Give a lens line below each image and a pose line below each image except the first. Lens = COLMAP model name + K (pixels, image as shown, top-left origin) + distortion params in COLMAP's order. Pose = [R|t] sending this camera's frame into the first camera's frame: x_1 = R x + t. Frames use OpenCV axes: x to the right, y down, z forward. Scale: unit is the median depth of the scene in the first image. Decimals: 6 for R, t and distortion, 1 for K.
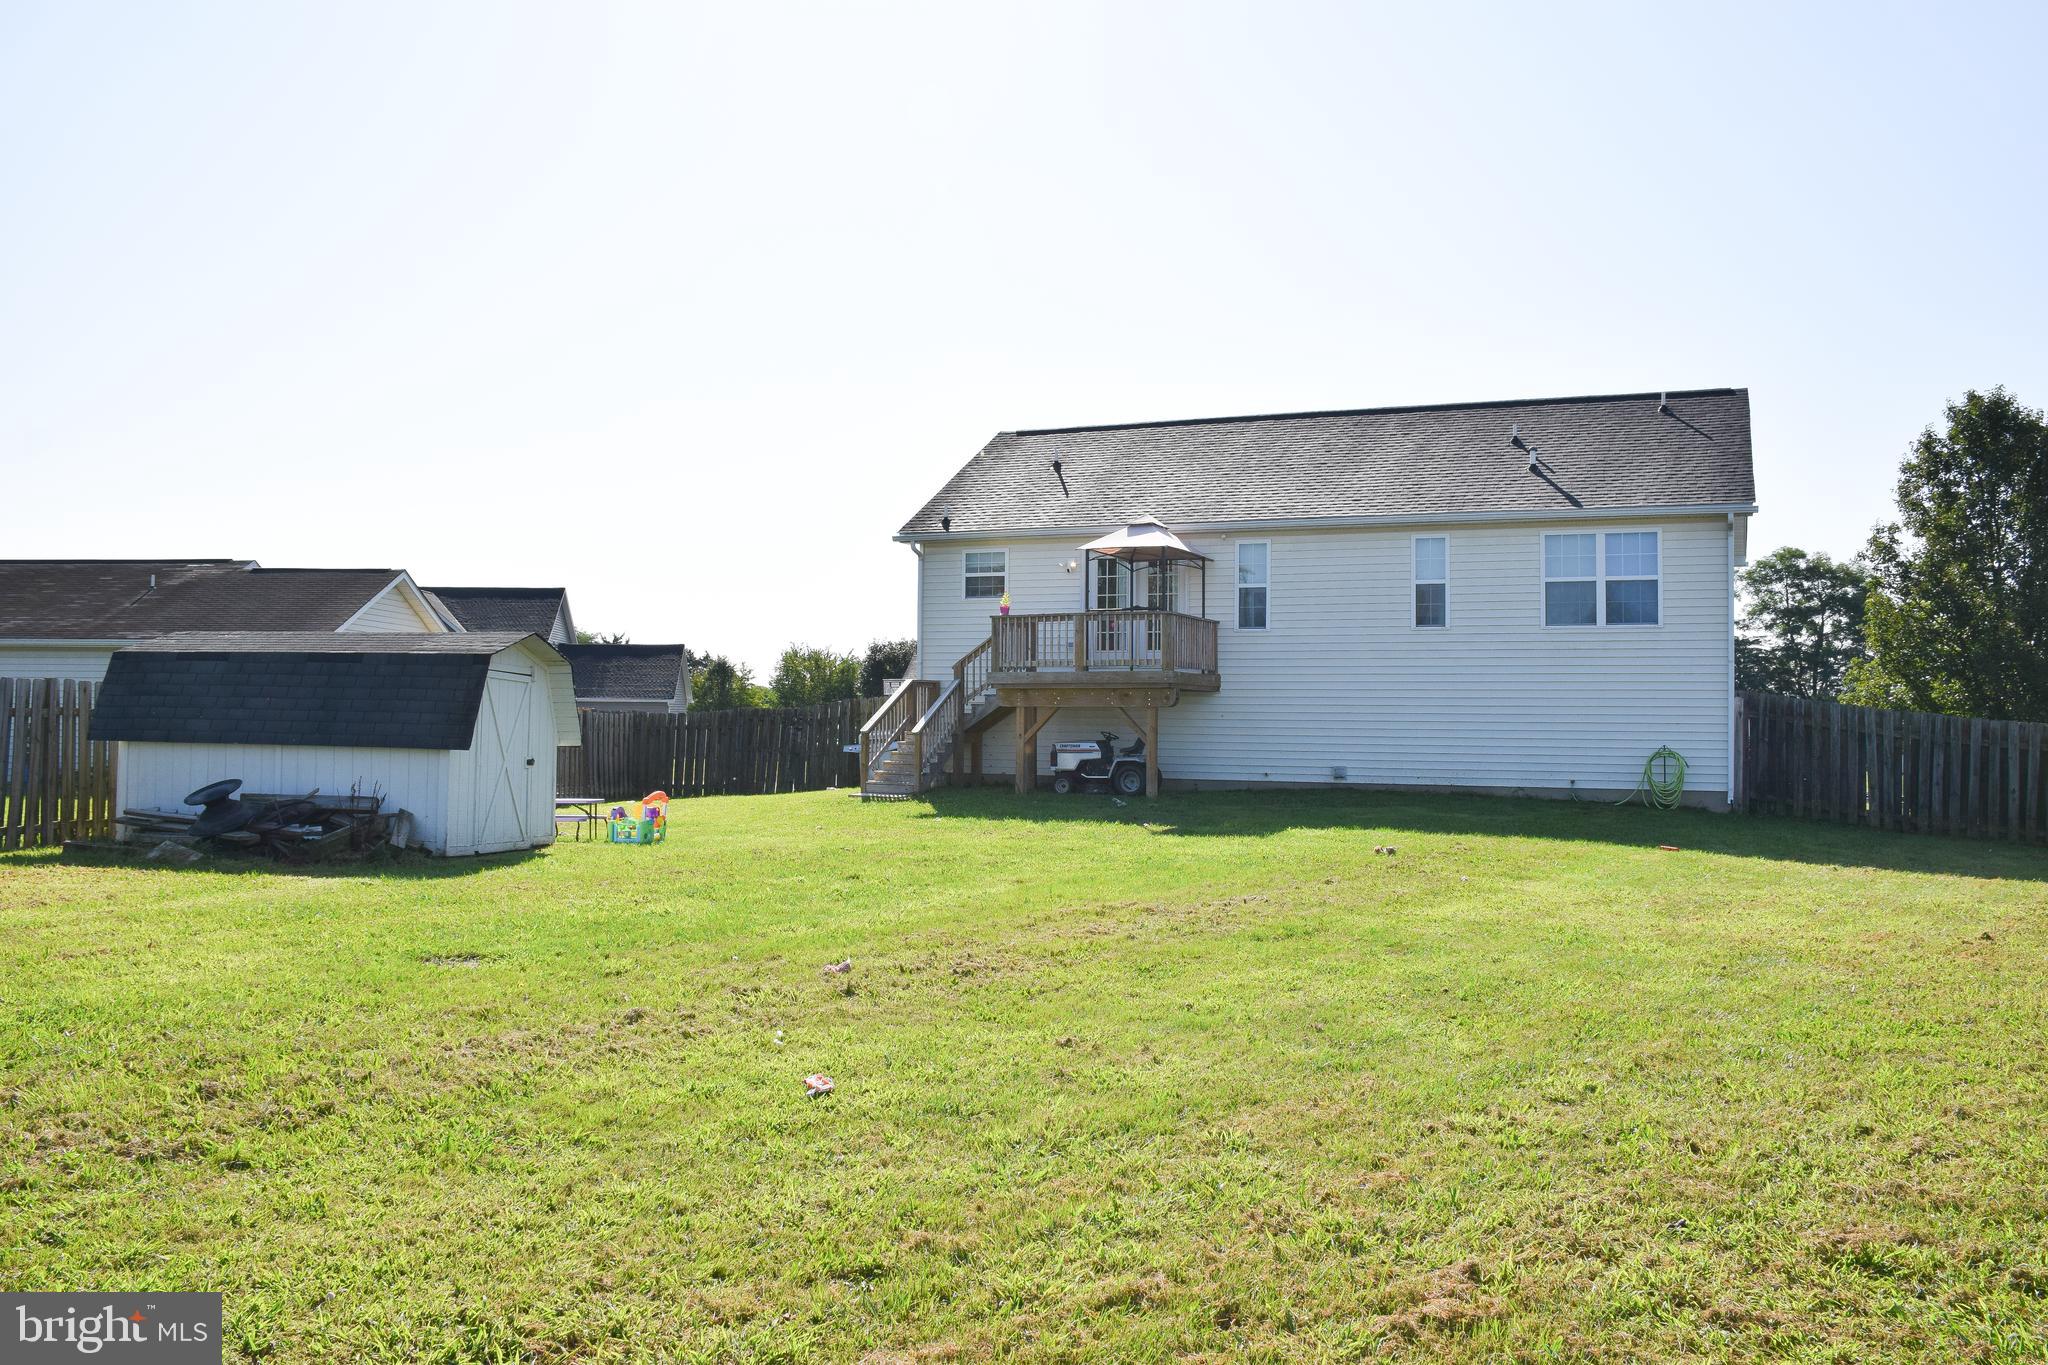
lens RADIAL K [[1608.6, 0, 1024.0], [0, 1608.6, 682.5], [0, 0, 1]] dist [-0.148162, 0.102271]
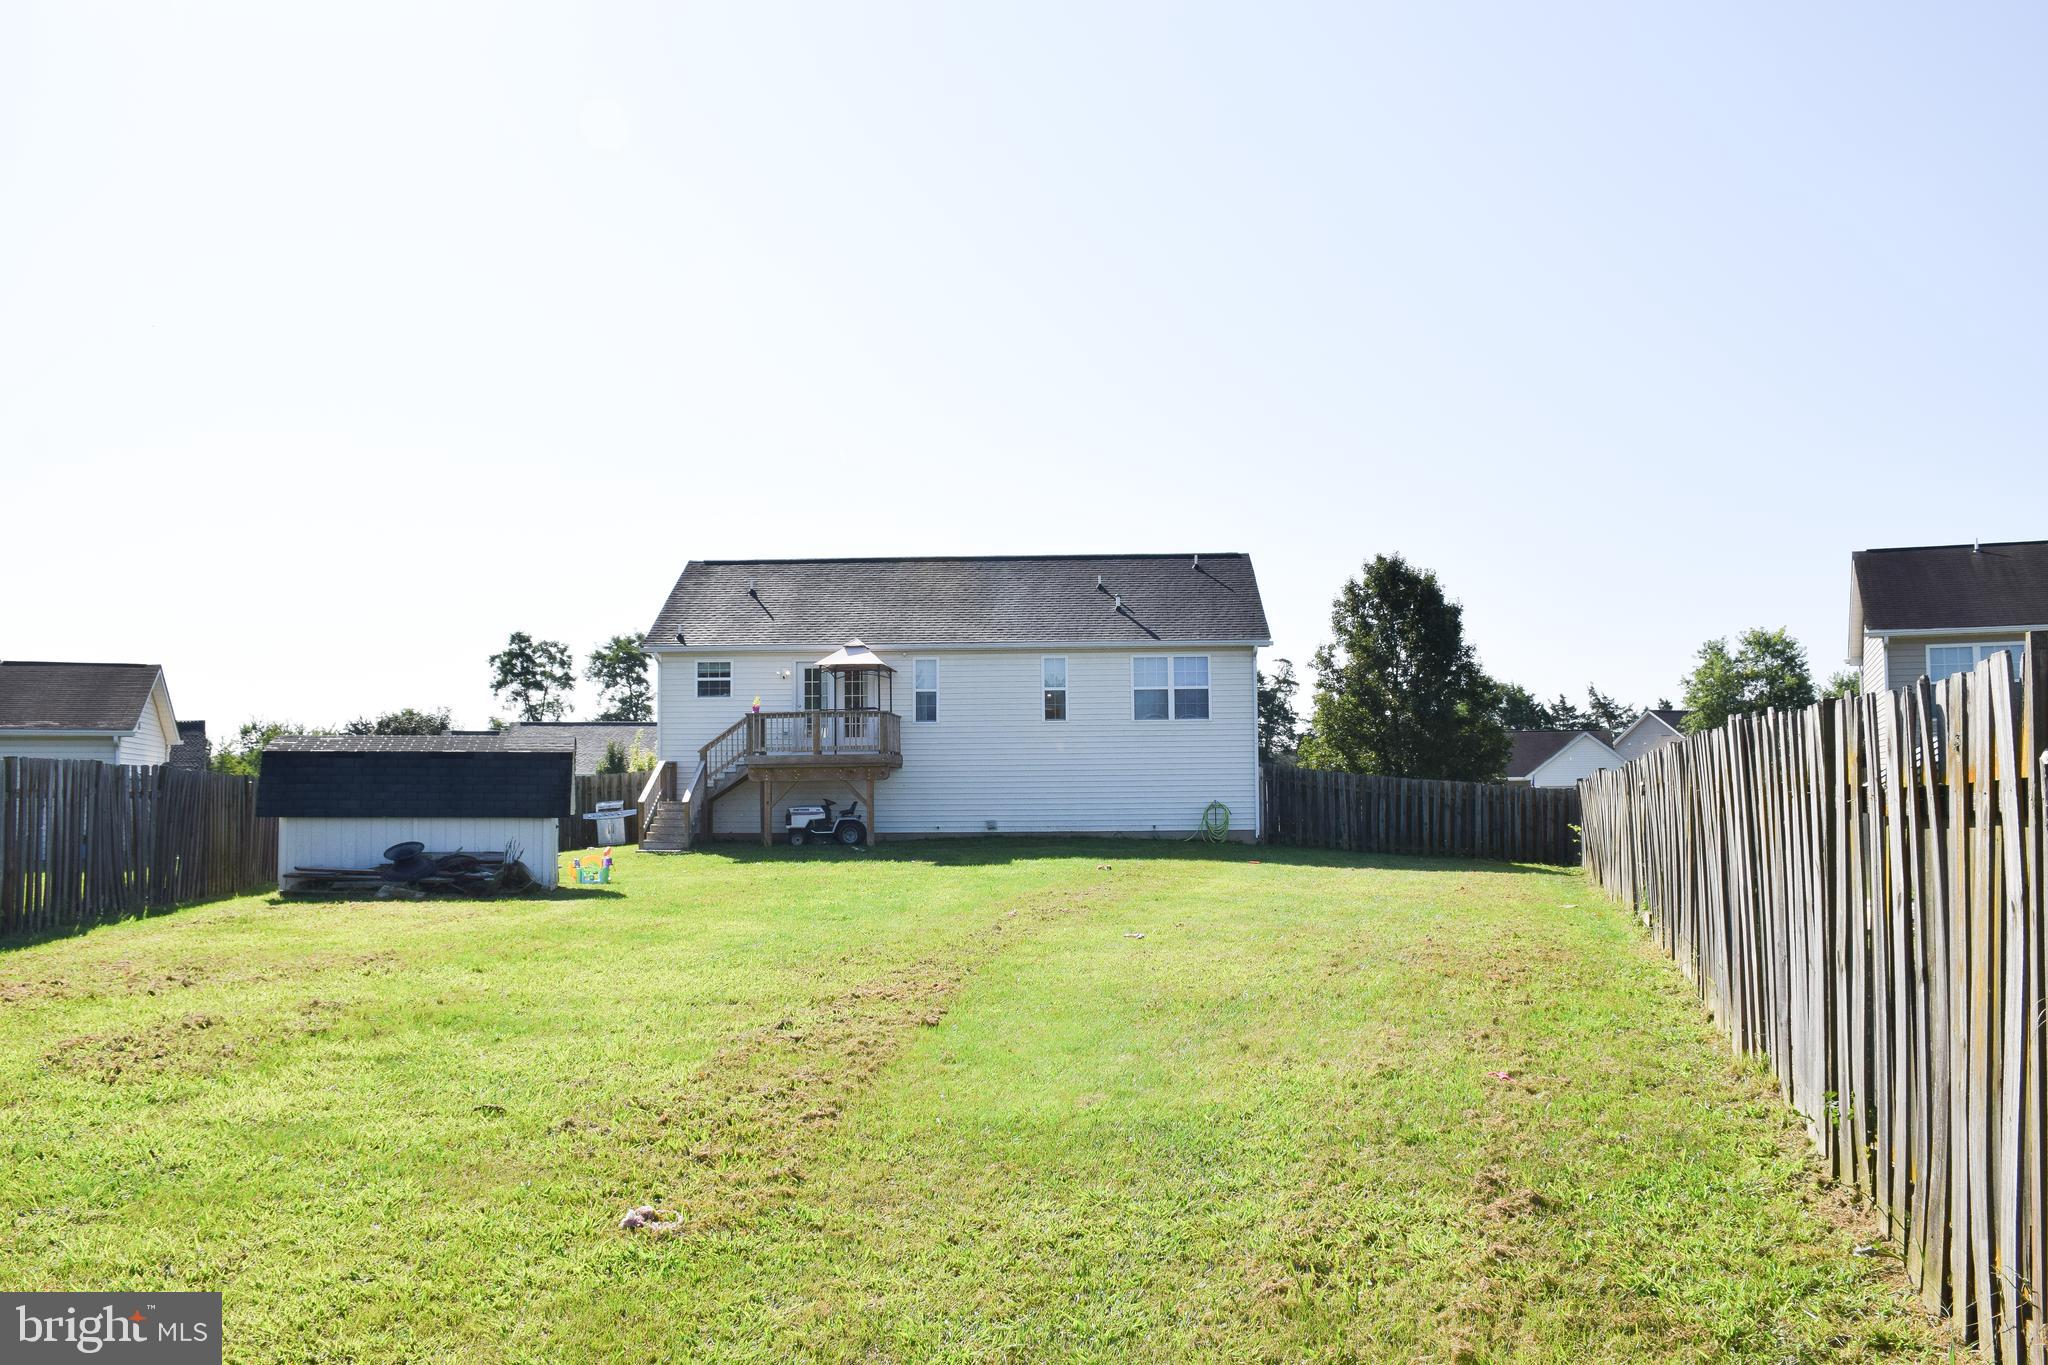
lens RADIAL K [[1608.6, 0, 1024.0], [0, 1608.6, 682.5], [0, 0, 1]] dist [-0.148162, 0.102271]
pose [[0.927987, 0.005005, 0.372580, -0.292717], [0.010537, 0.999157, -0.039665, -0.011486], [-0.372465, 0.040734, 0.927152, -0.309078]]
